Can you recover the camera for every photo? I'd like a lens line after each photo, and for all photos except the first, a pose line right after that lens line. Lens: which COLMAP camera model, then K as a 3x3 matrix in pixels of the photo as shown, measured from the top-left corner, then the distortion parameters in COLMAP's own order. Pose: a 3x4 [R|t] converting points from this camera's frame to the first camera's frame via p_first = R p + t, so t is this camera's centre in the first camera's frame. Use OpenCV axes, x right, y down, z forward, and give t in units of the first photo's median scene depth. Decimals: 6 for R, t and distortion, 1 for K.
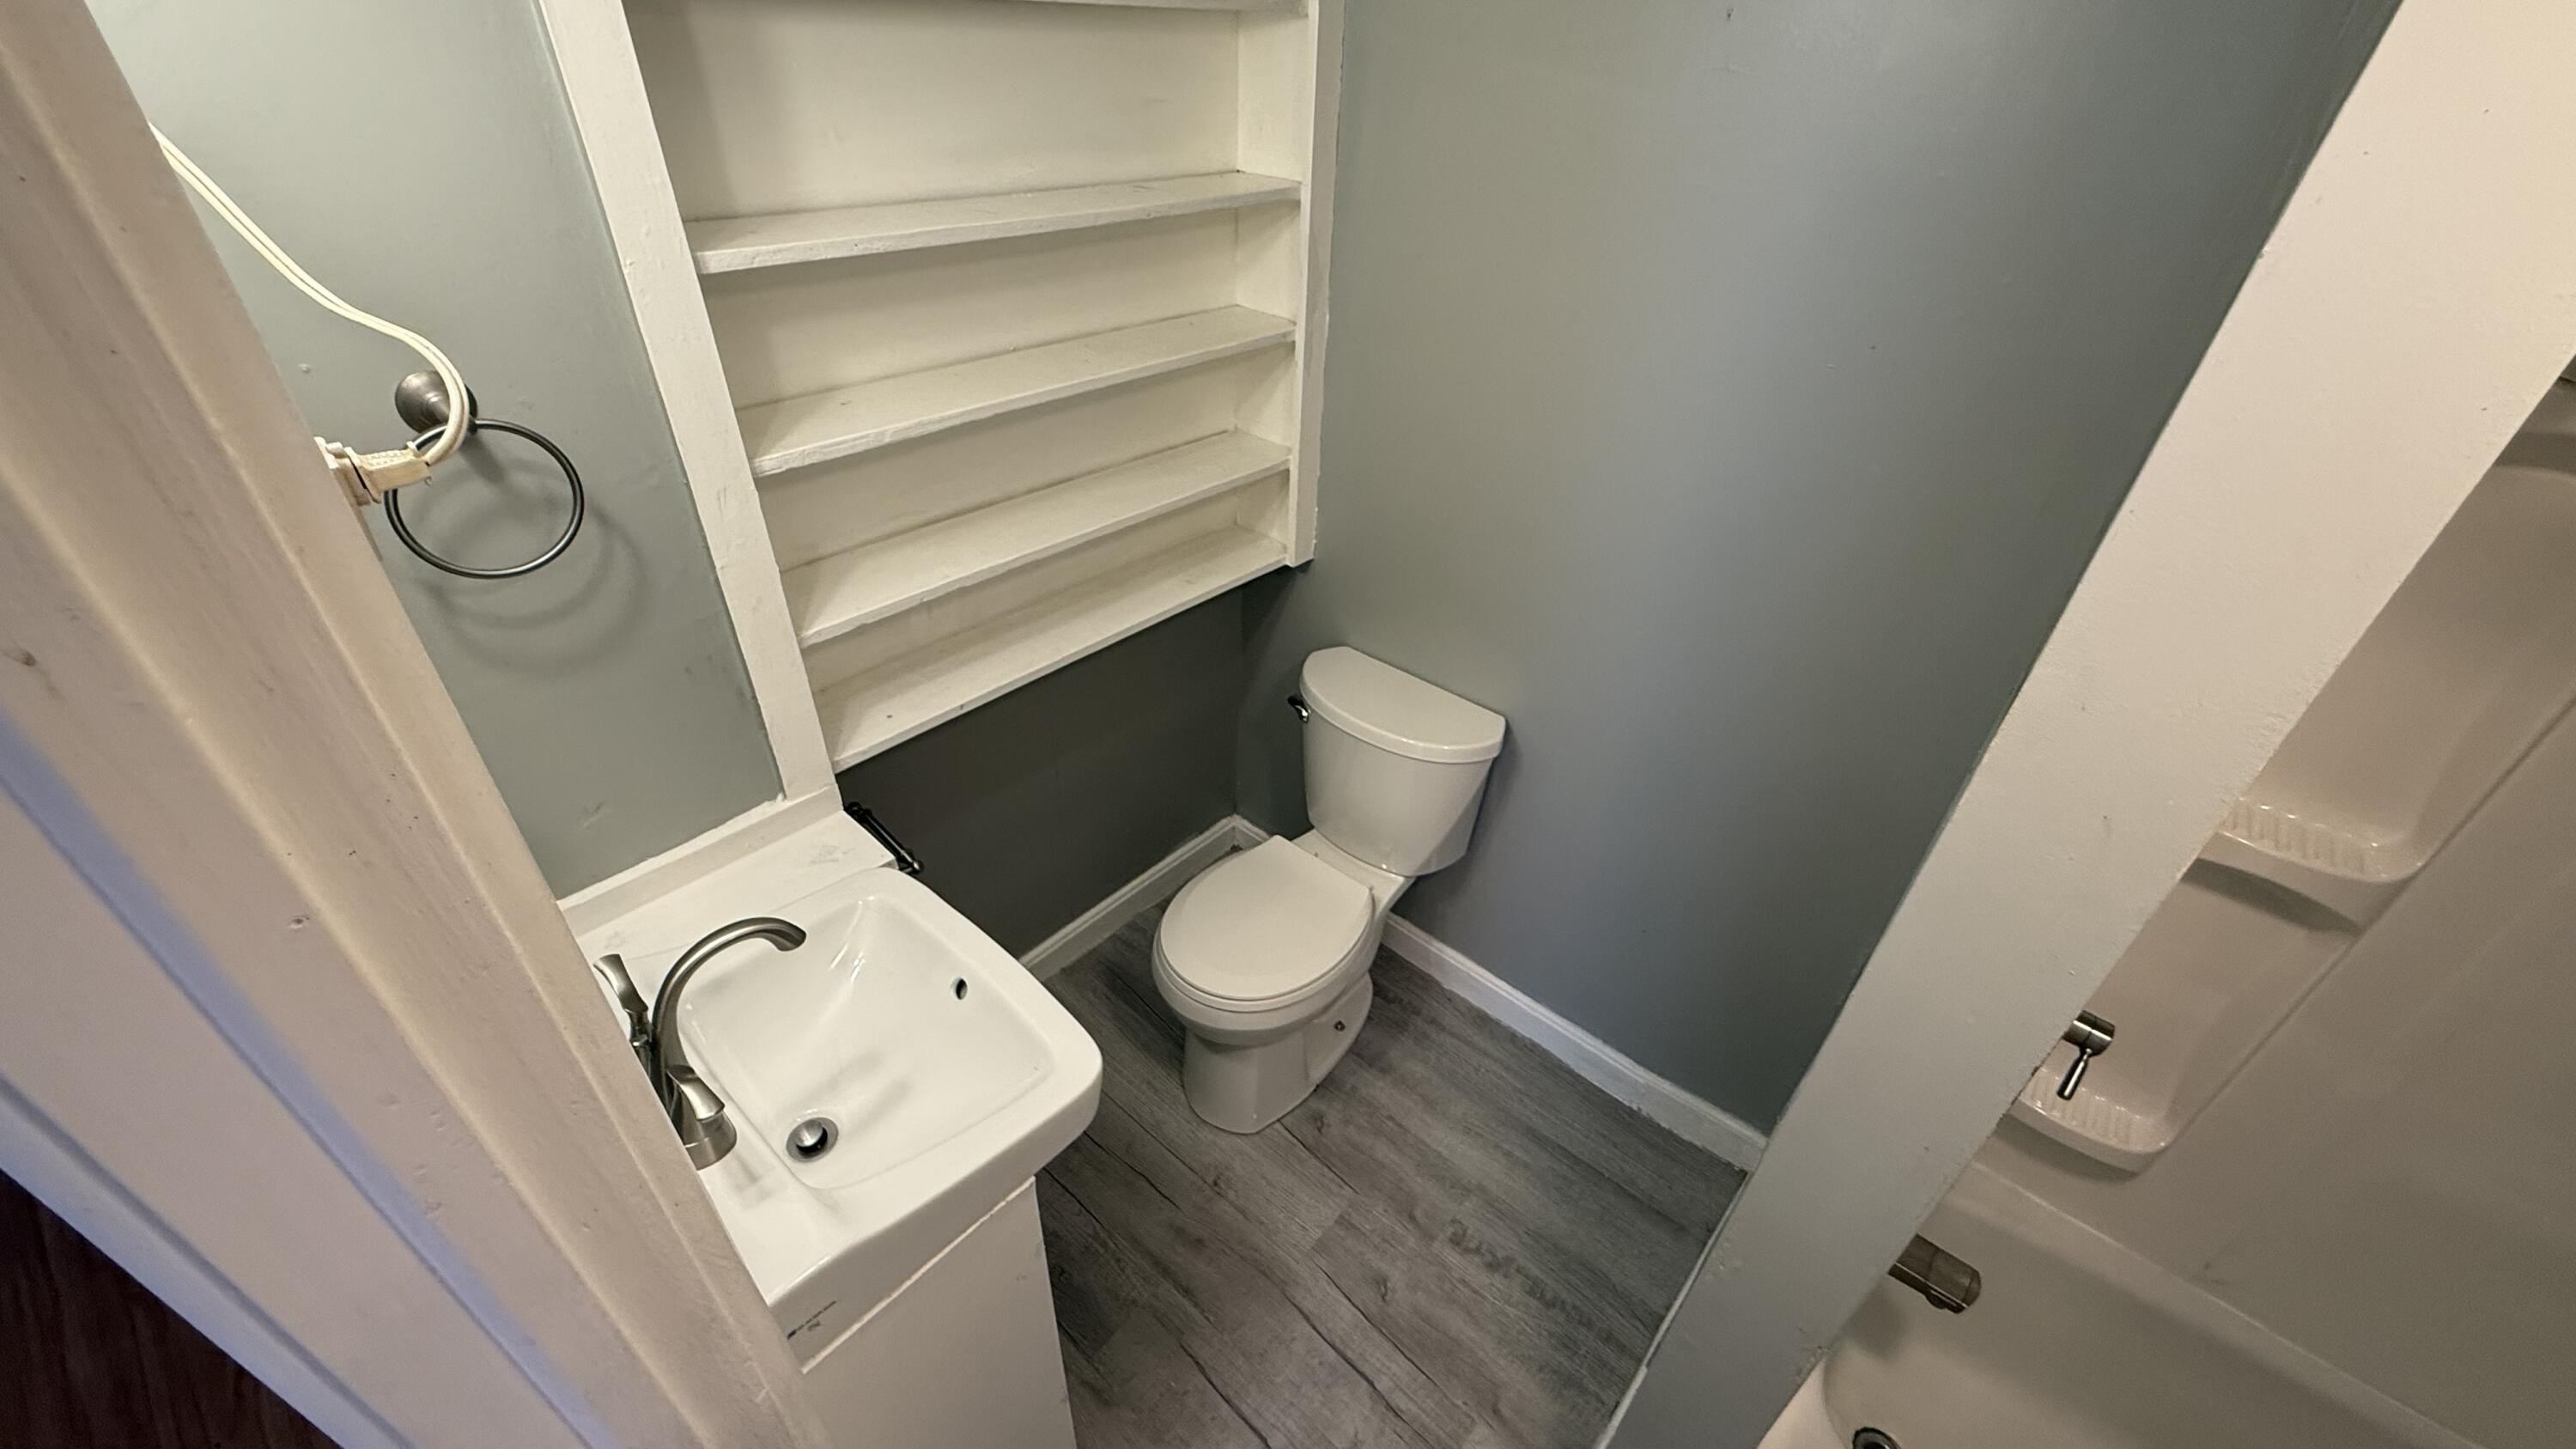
lens RADIAL K [[1022.3, 0, 1288.0], [0, 1022.3, 733.7], [0, 0, 1]] dist [0.000261, -0.000062]
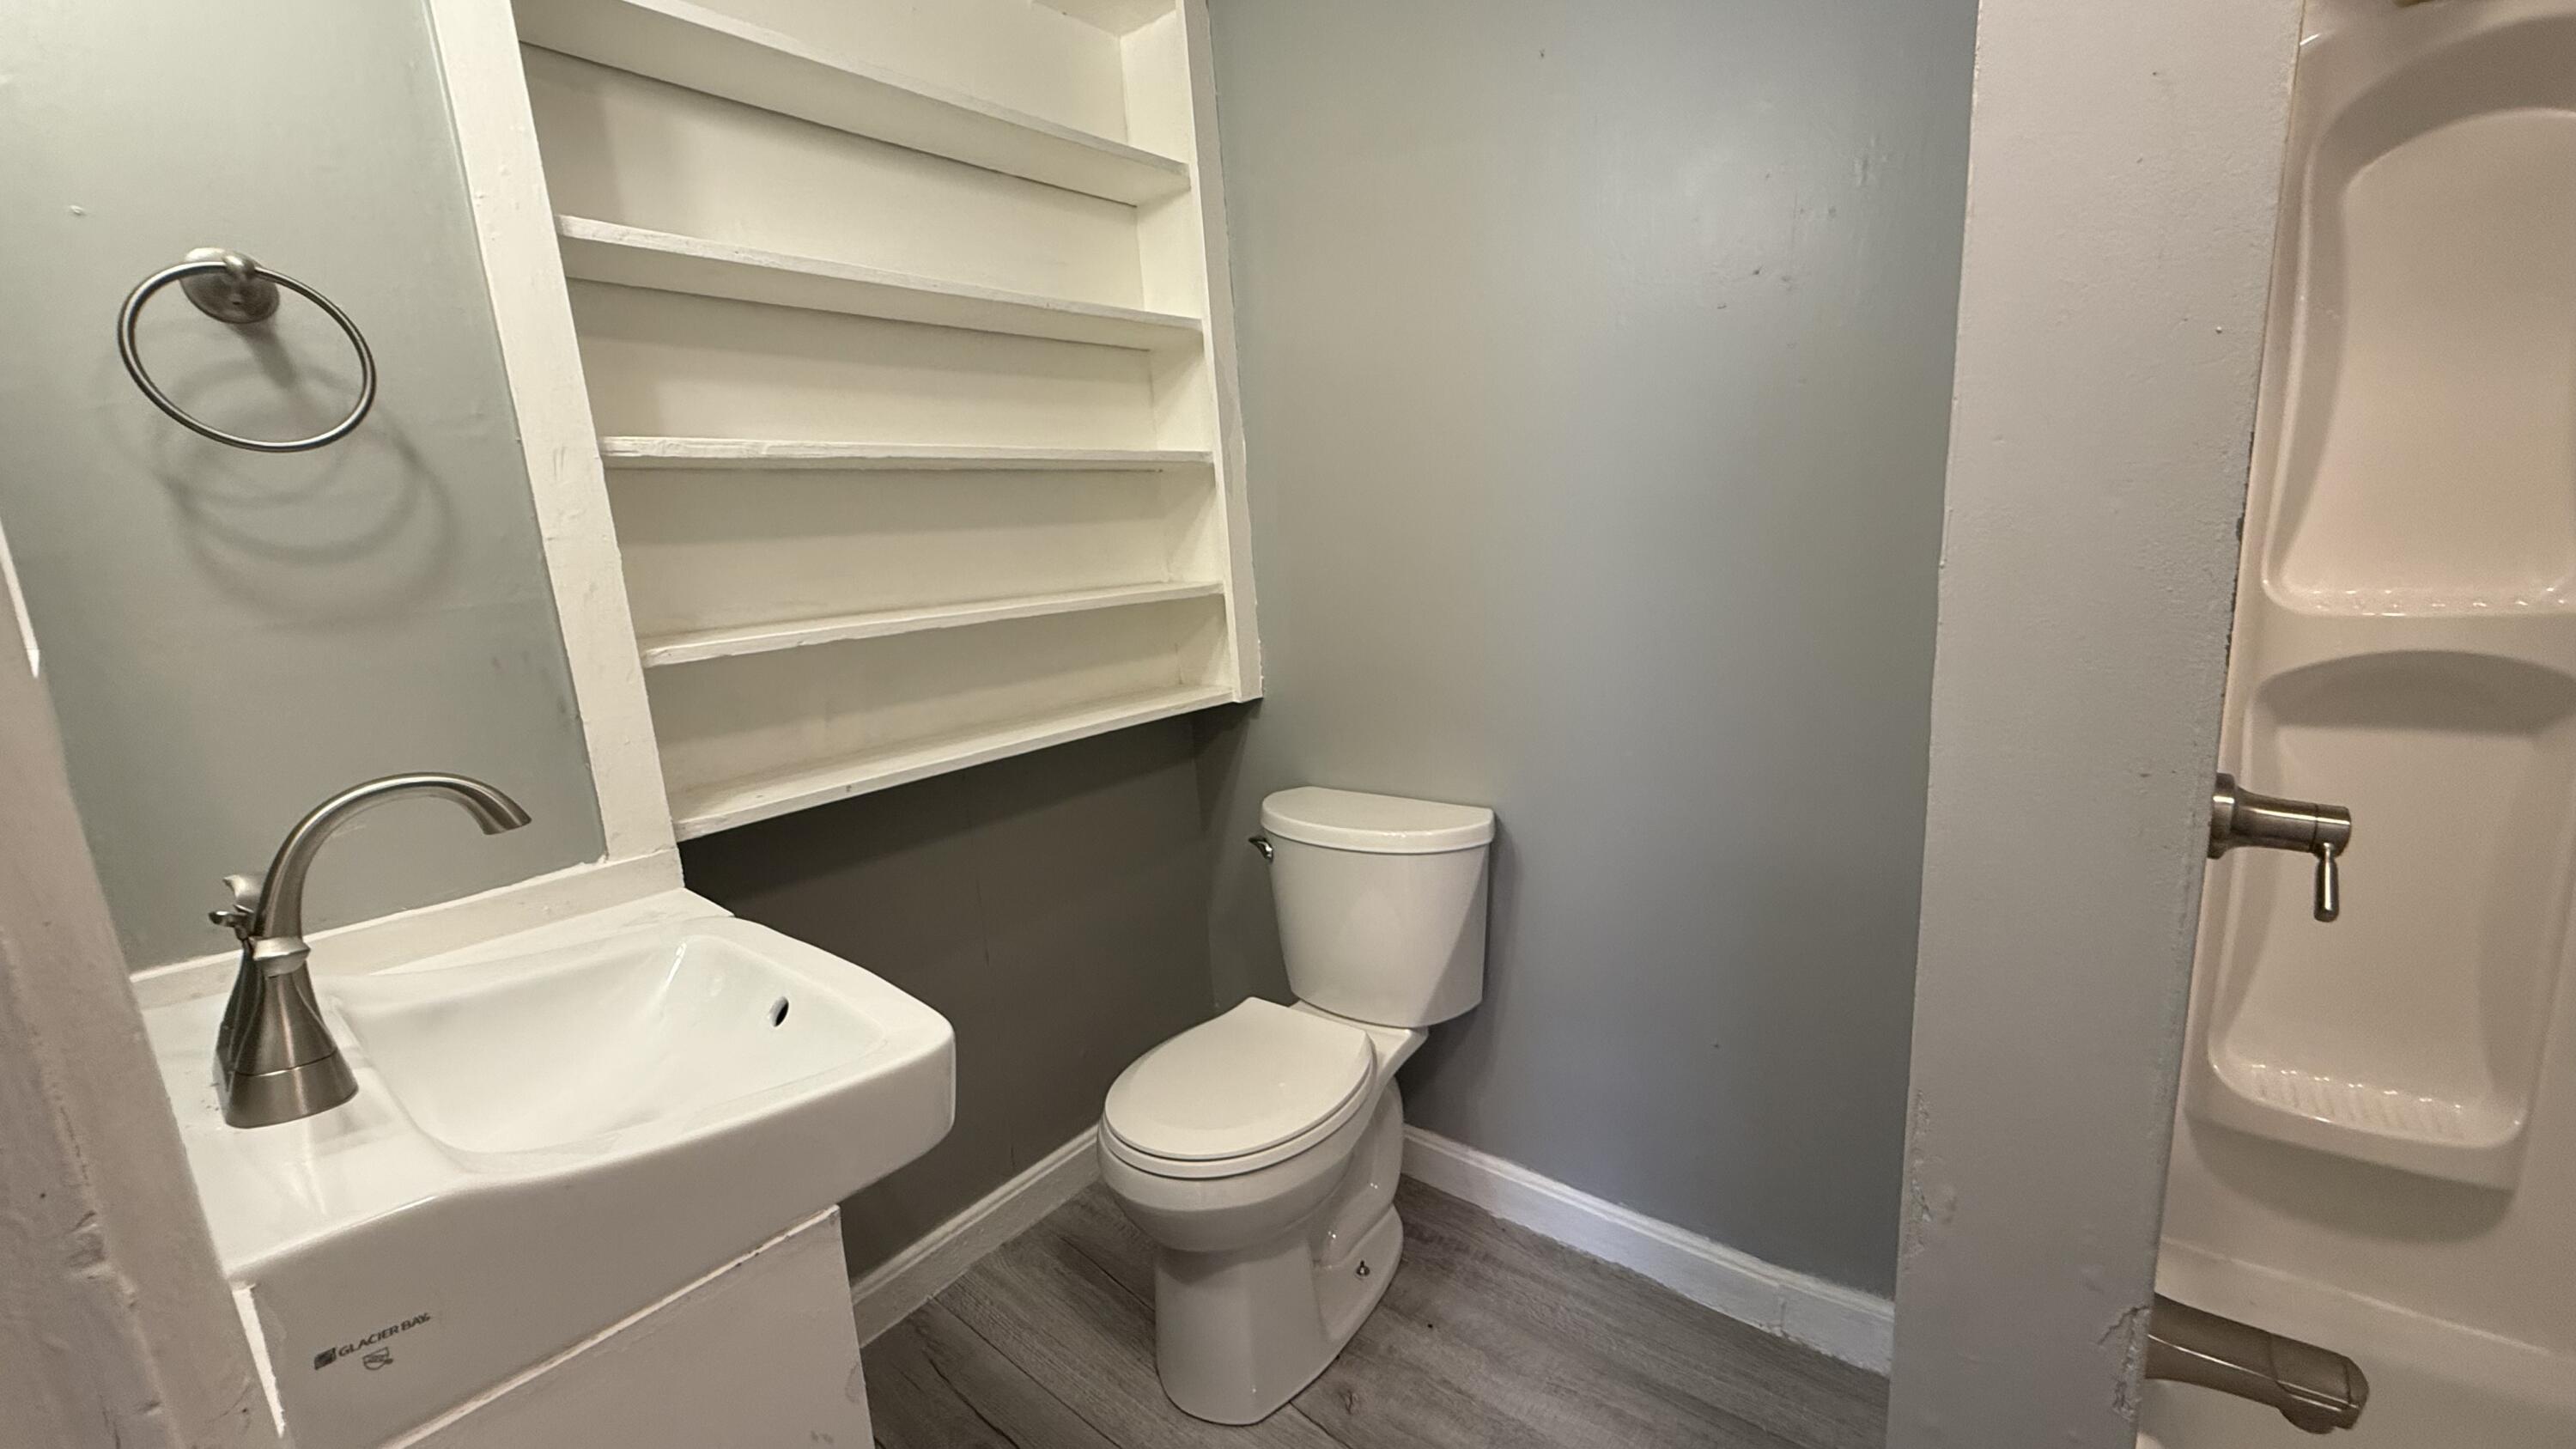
lens RADIAL K [[1022.3, 0, 1286.5], [0, 1022.3, 731.1], [0, 0, 1]] dist [0.000261, -0.000062]
pose [[0.993647, -0.112080, 0.010195, 0.034413], [0.106631, 0.908597, -0.403833, 0.244781], [0.035998, 0.402355, 0.914776, 0.158185]]
